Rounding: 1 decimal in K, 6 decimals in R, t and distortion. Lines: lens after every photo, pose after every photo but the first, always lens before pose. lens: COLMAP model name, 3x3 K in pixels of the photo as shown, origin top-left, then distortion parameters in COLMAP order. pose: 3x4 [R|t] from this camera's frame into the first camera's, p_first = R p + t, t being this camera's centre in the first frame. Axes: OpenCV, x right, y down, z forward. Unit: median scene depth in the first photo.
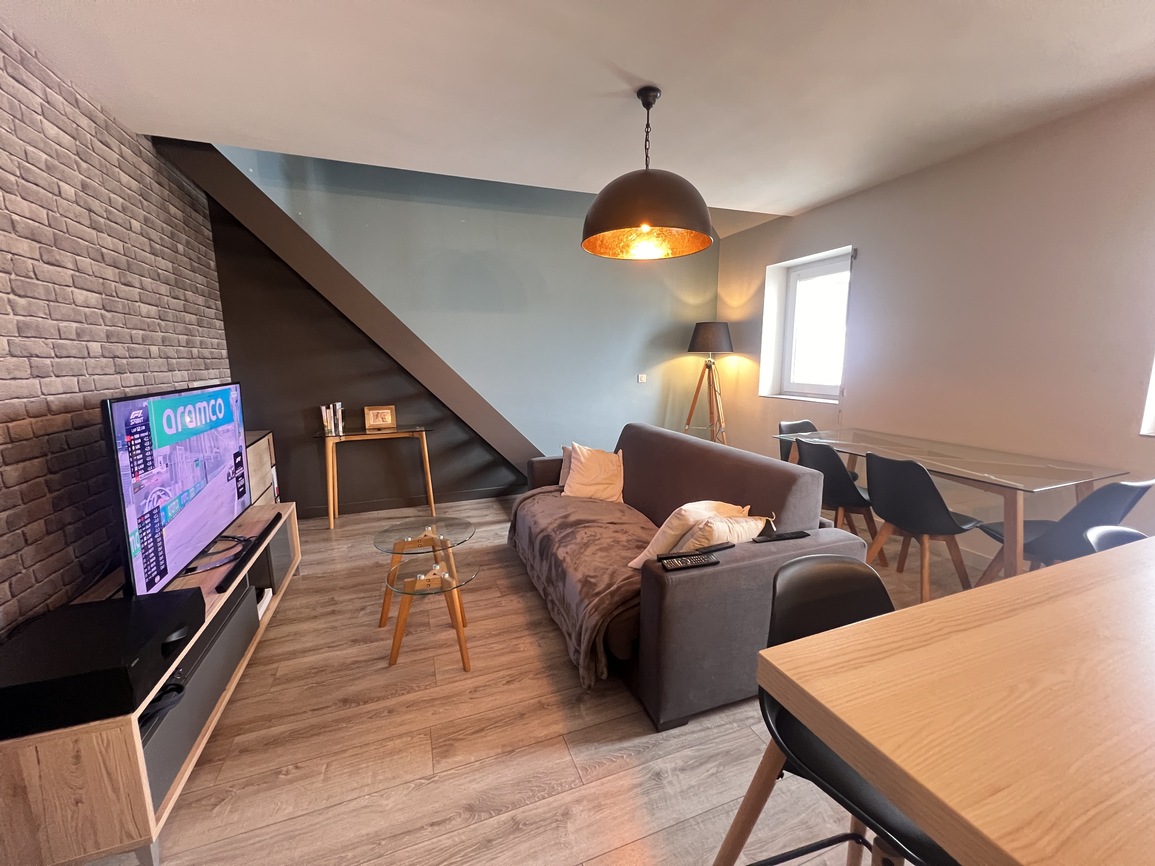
lens RADIAL K [[460.6, 0, 576.8], [0, 460.6, 433.8], [0, 0, 1]] dist [-0.004410, 0.000784]
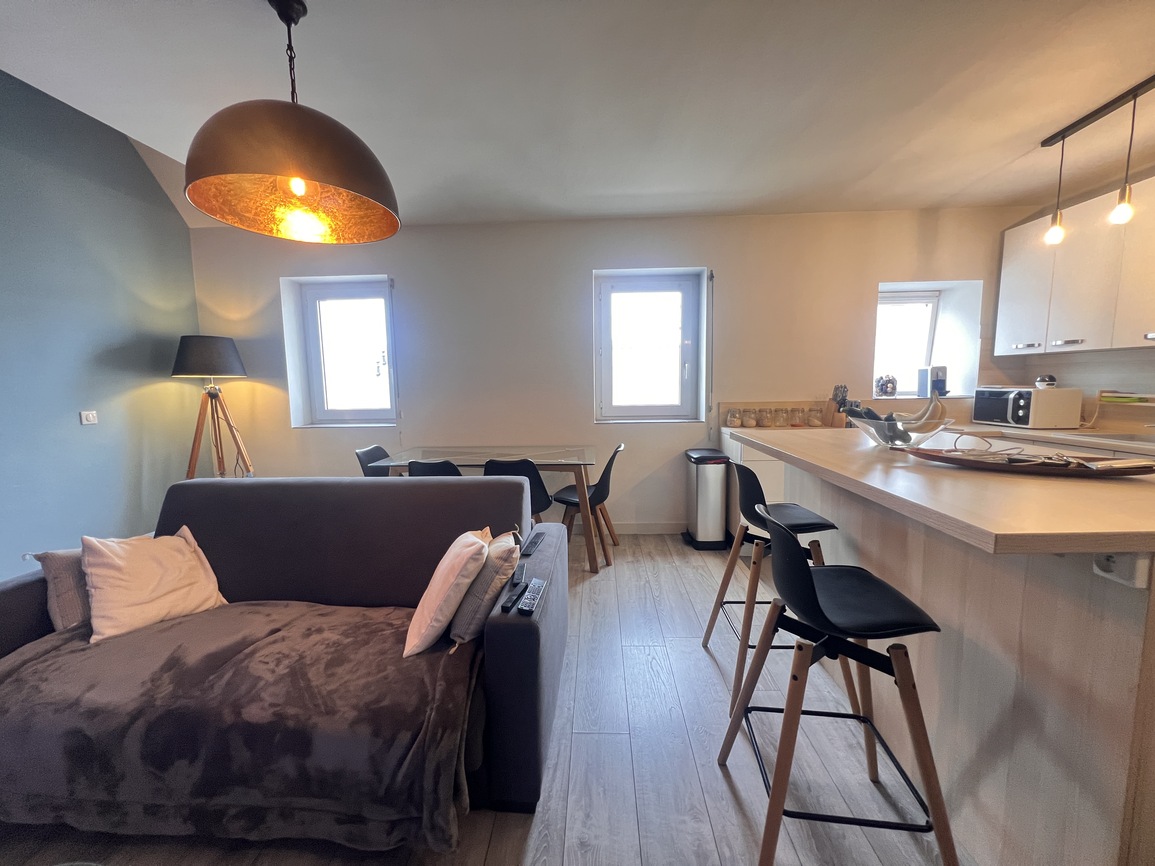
lens RADIAL K [[460.6, 0, 576.6], [0, 460.6, 433.7], [0, 0, 1]] dist [-0.004410, 0.000784]
pose [[0.389685, -0.101307, 0.915359, -0.301064], [0.164008, 0.985677, 0.039269, -0.030355], [-0.906227, 0.134823, 0.400718, 0.312592]]
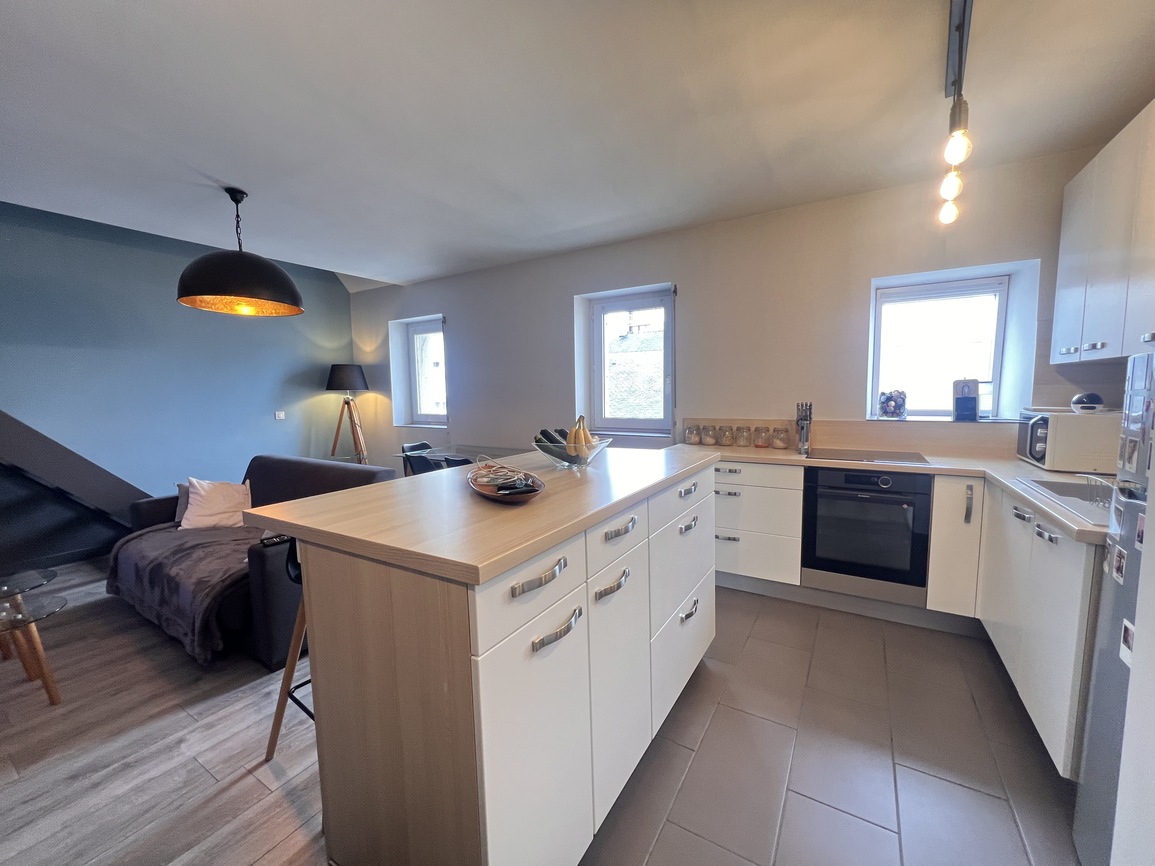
lens RADIAL K [[461.4, 0, 576.4], [0, 461.4, 433.3], [0, 0, 1]] dist [0.004383, -0.000797]
pose [[0.791317, -0.061692, 0.608286, 0.062537], [0.109840, 0.993054, -0.042175, 0.068888], [-0.601459, 0.100188, 0.792597, -0.416159]]
